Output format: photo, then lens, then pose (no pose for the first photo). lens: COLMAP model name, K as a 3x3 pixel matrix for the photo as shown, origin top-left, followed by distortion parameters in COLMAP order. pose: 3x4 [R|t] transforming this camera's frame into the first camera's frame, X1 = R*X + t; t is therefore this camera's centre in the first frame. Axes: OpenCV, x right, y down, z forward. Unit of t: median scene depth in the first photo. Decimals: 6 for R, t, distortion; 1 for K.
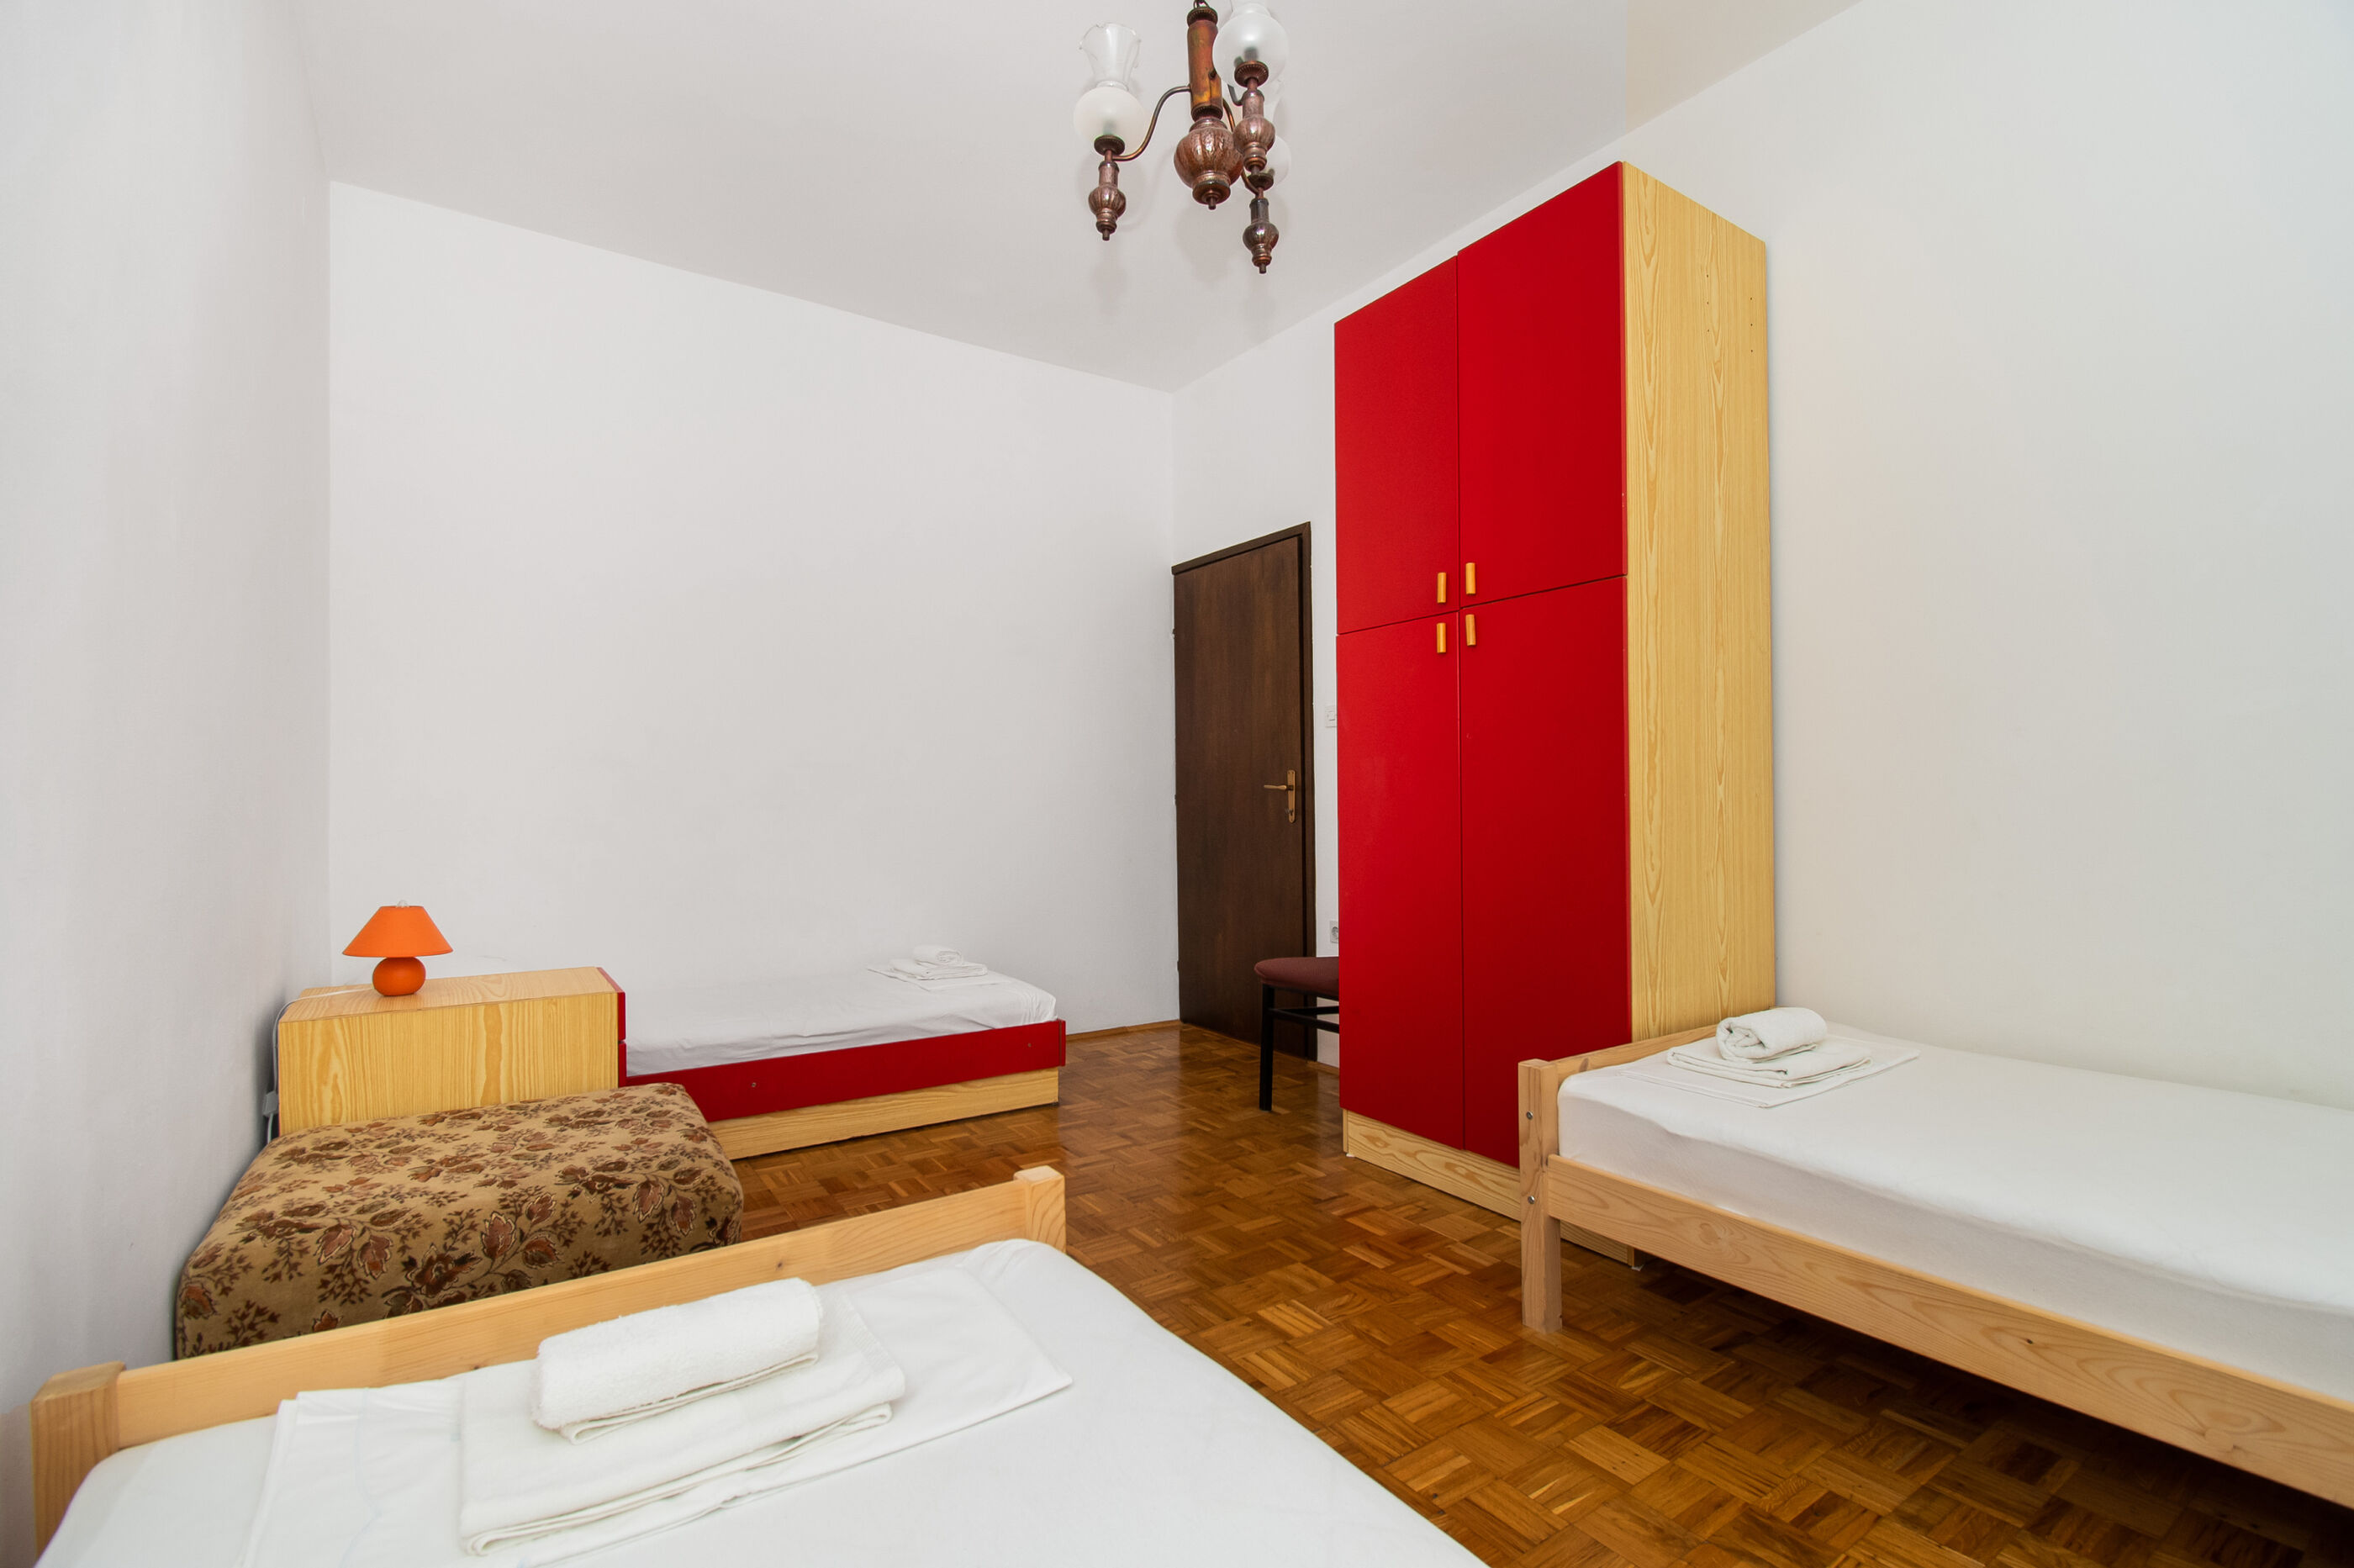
lens RADIAL K [[1048.6, 0, 1187.1], [0, 1048.6, 818.1], [0, 0, 1]] dist [0.014134, -0.025344]
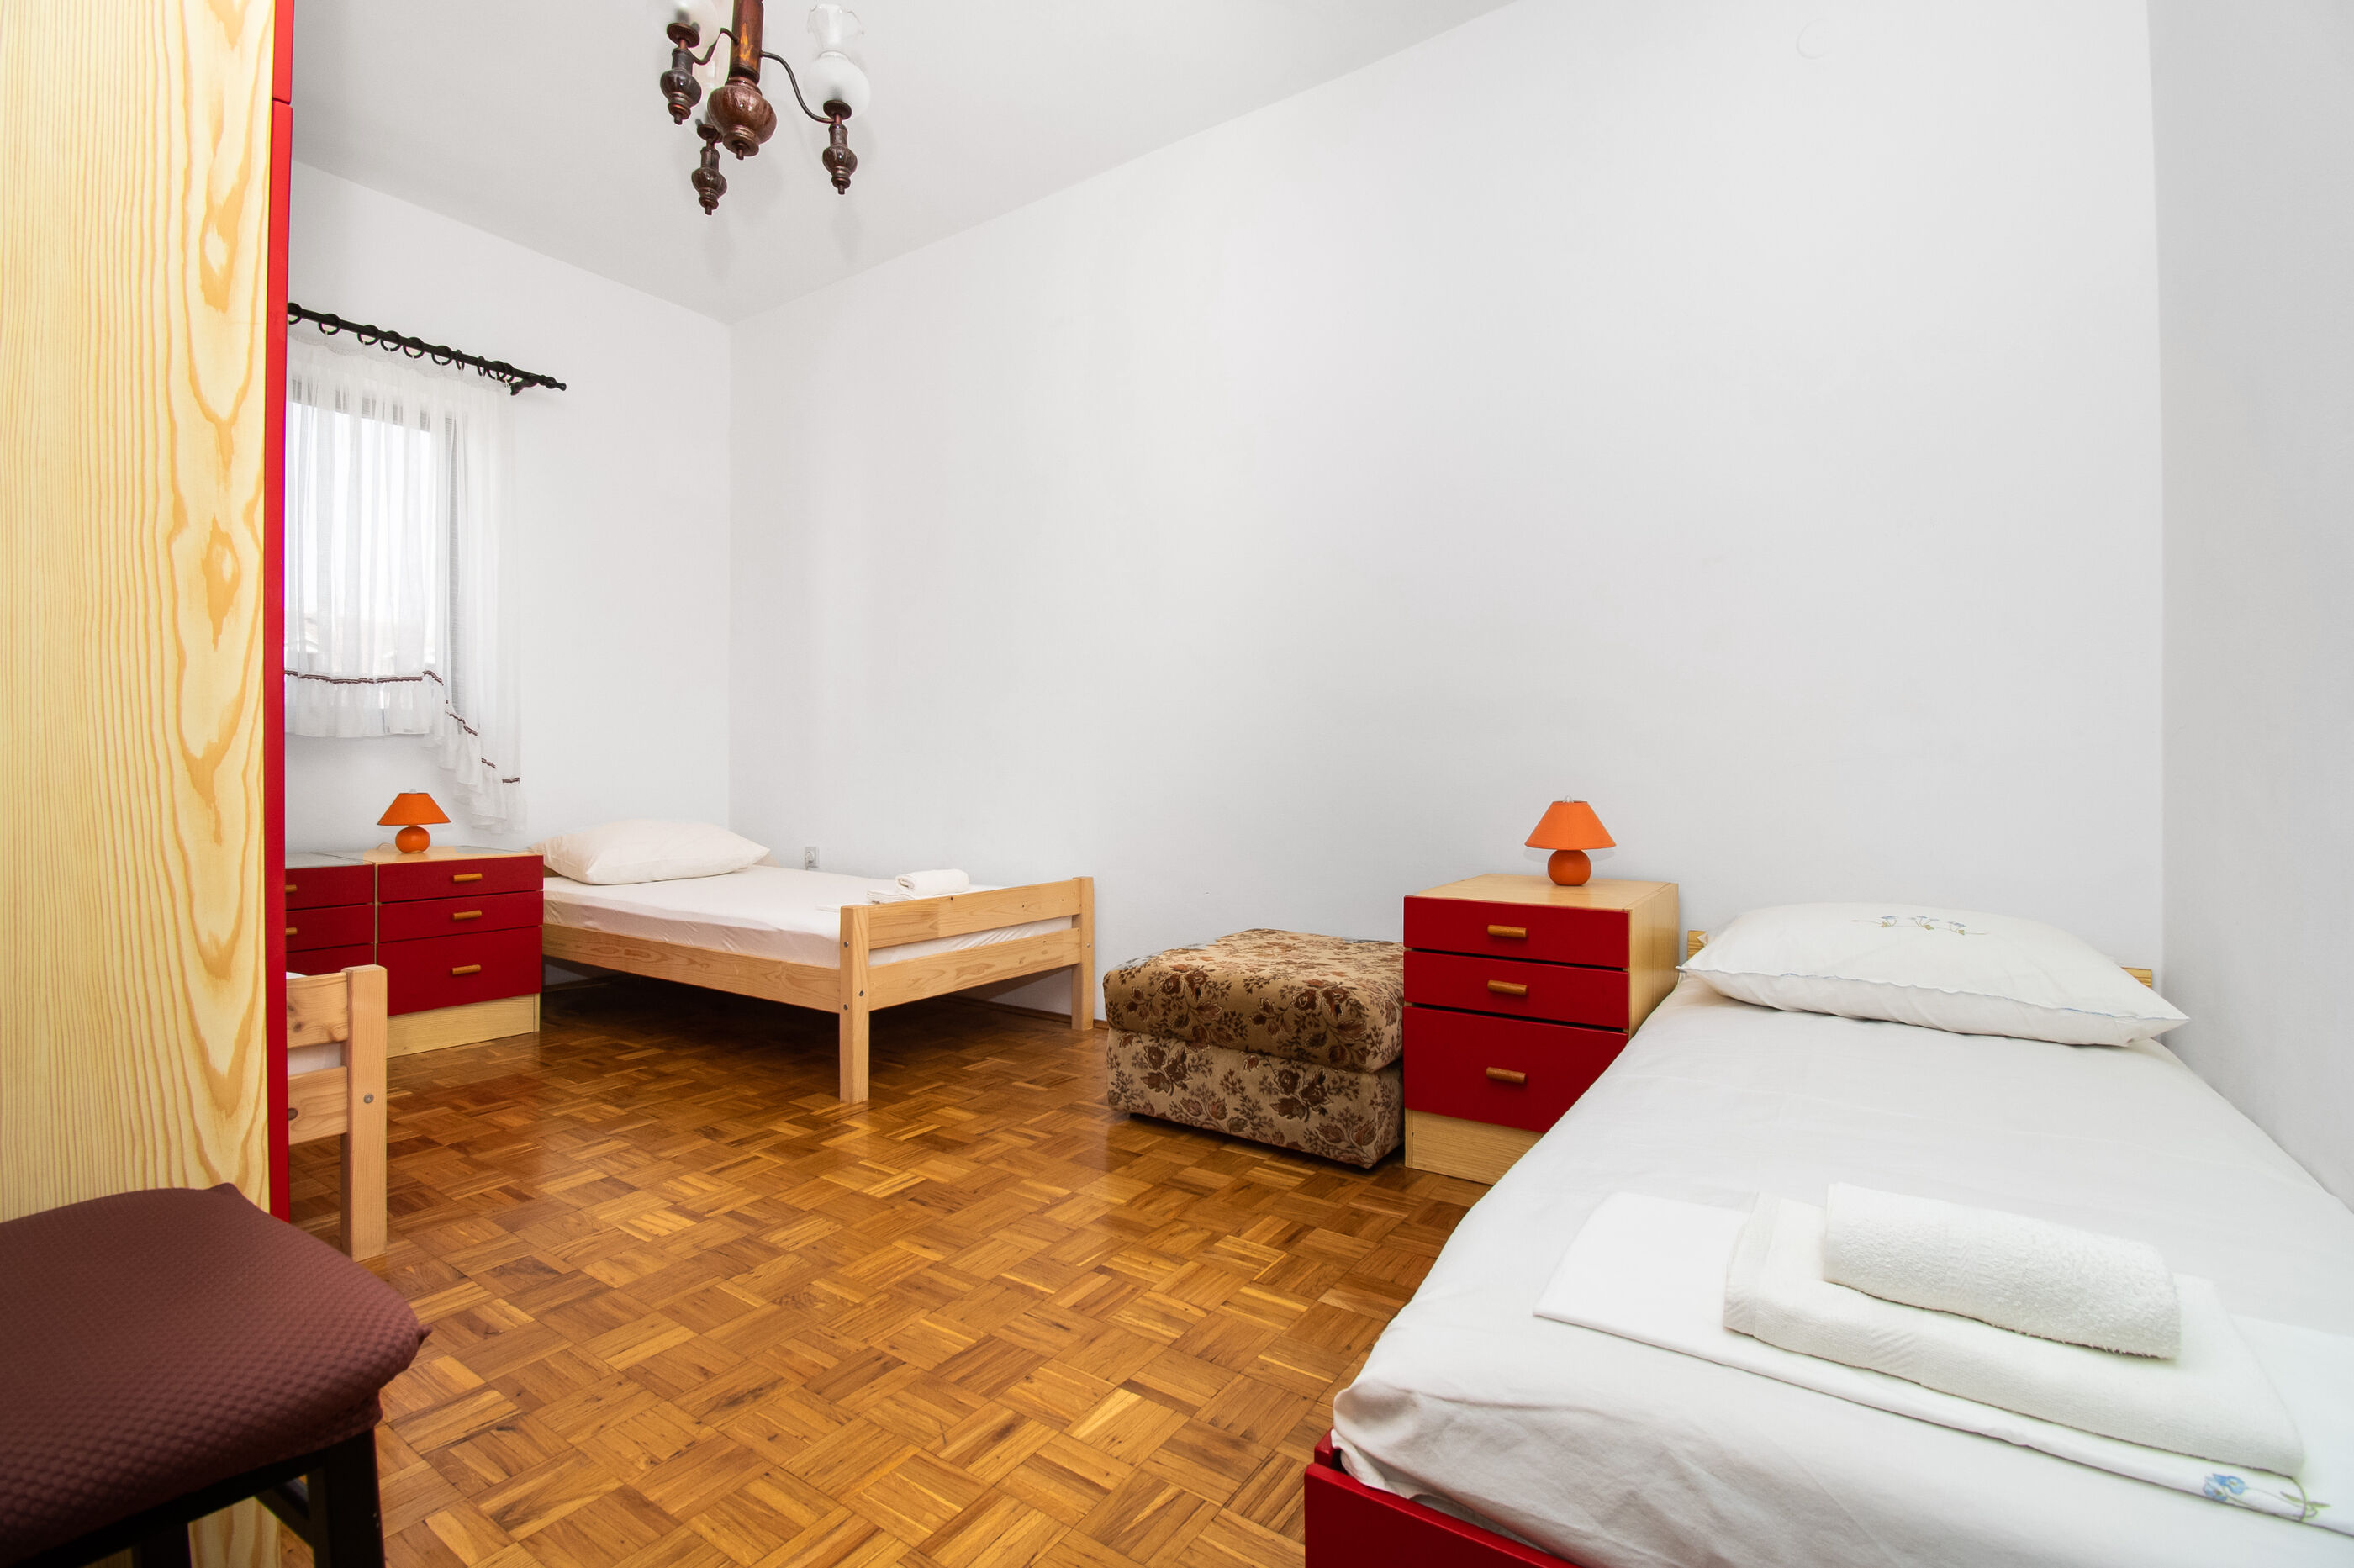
lens RADIAL K [[1013.4, 0, 1161.2], [0, 1013.4, 785.1], [0, 0, 1]] dist [-0.001442, -0.023080]
pose [[-0.937791, 0.004319, -0.347174, -0.014017], [-0.005343, 0.999625, 0.026867, 0.047027], [0.347160, 0.027050, -0.937416, 1.982386]]
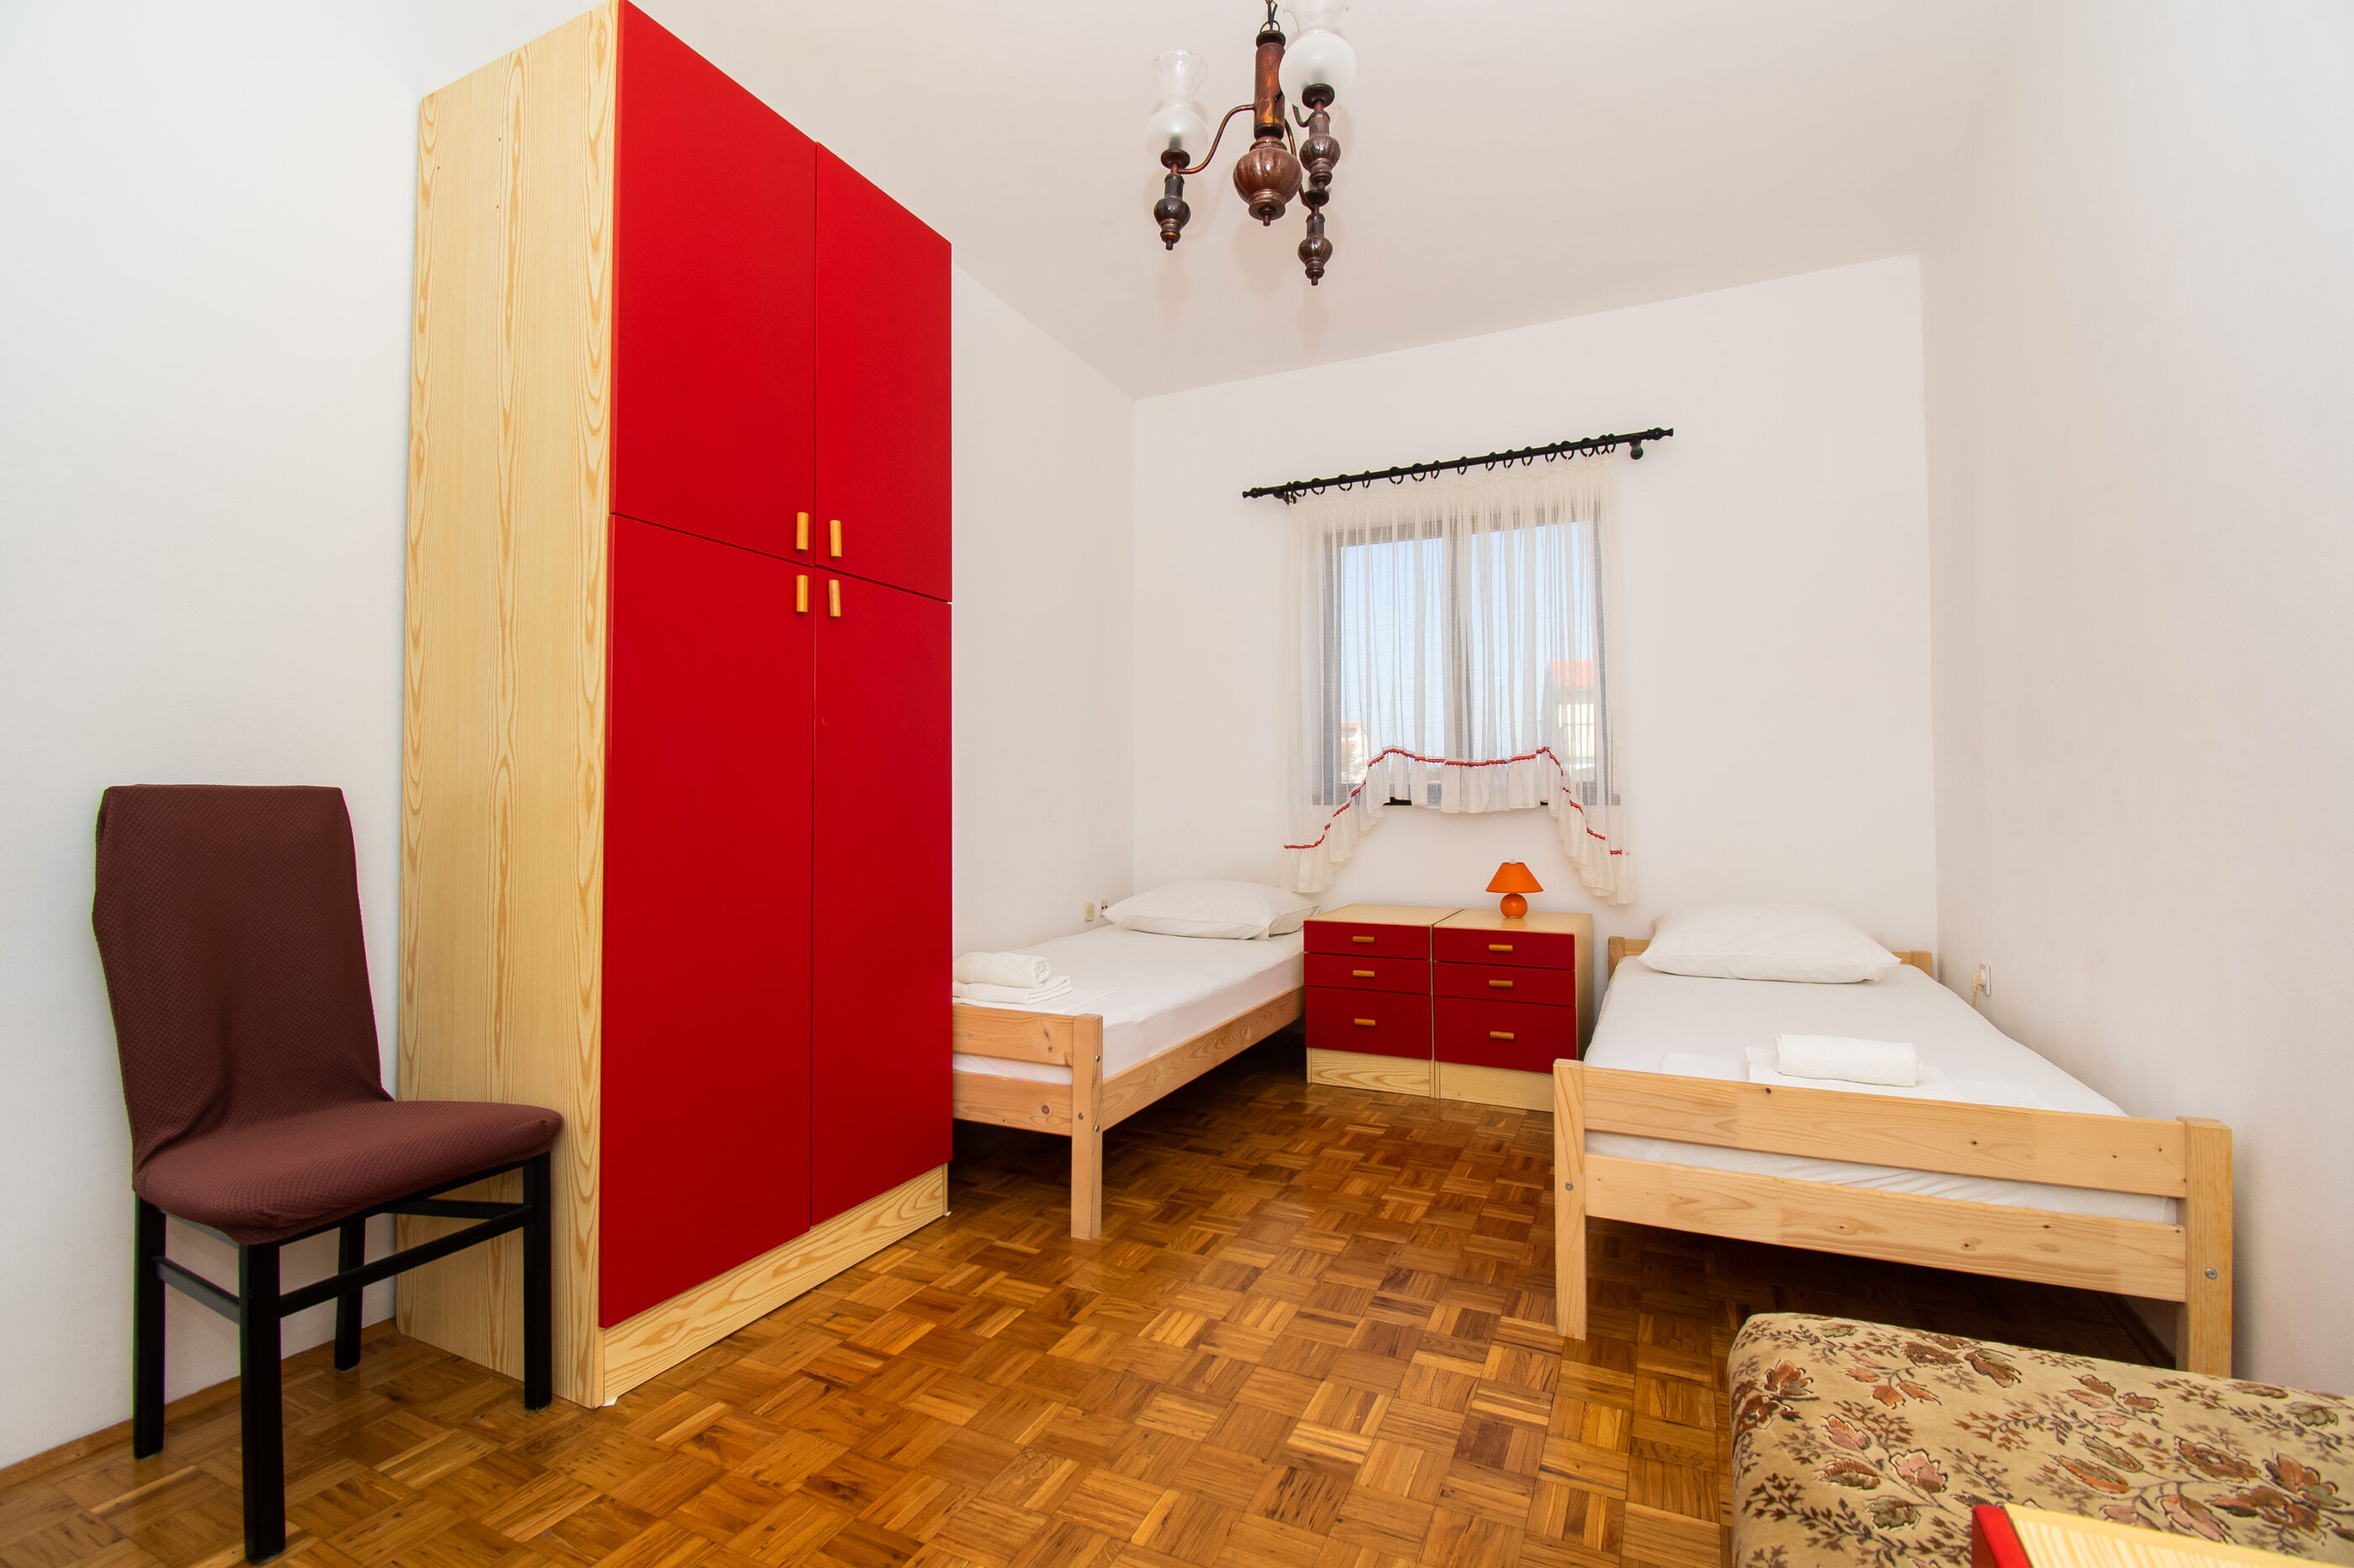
lens RADIAL K [[1024.8, 0, 1208.1], [0, 1024.8, 778.7], [0, 0, 1]] dist [0.016803, -0.020423]
pose [[-0.507956, 0.028231, 0.860920, -0.737535], [0.019143, 0.999586, -0.021483, -0.010394], [-0.861170, 0.005569, -0.508286, 1.432682]]
